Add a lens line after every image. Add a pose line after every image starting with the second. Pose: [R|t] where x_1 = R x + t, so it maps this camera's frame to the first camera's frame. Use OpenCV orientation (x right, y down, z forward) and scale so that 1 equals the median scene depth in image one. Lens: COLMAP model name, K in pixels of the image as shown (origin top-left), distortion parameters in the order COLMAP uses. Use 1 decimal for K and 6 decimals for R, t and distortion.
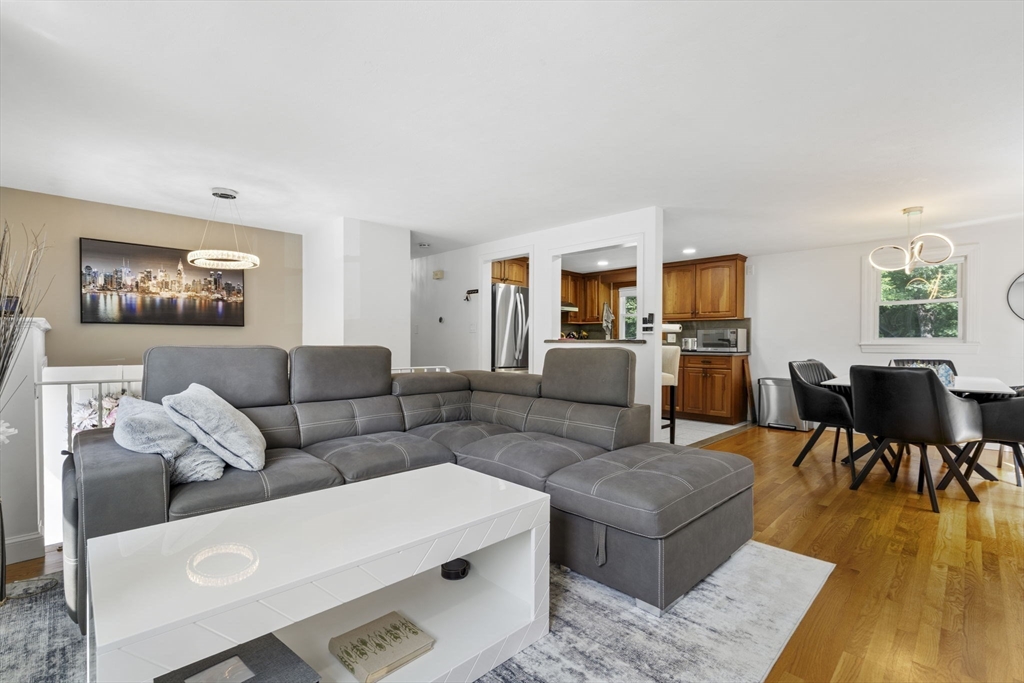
lens RADIAL K [[464.0, 0, 518.1], [0, 464.0, 339.4], [0, 0, 1]] dist [-0.002181, -0.000291]
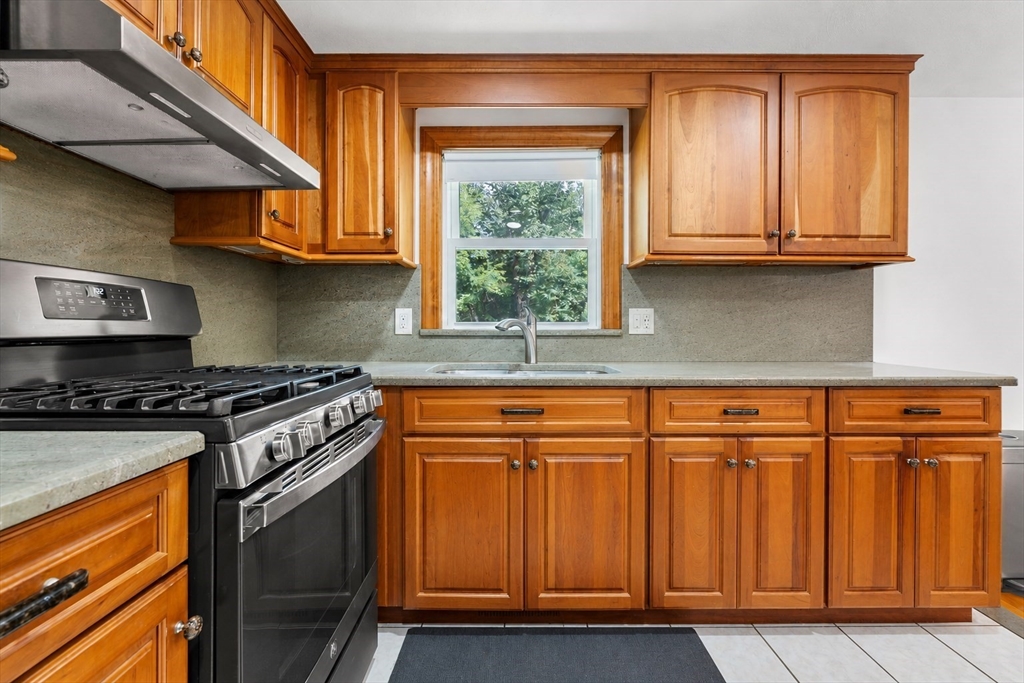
lens RADIAL K [[451.3, 0, 512.5], [0, 451.3, 328.0], [0, 0, 1]] dist [-0.000449, -0.000021]
pose [[0.710496, -0.003899, 0.703691, 0.050509], [-0.001991, 0.999970, 0.007551, -0.000028], [-0.703699, -0.006766, 0.710466, 0.832878]]
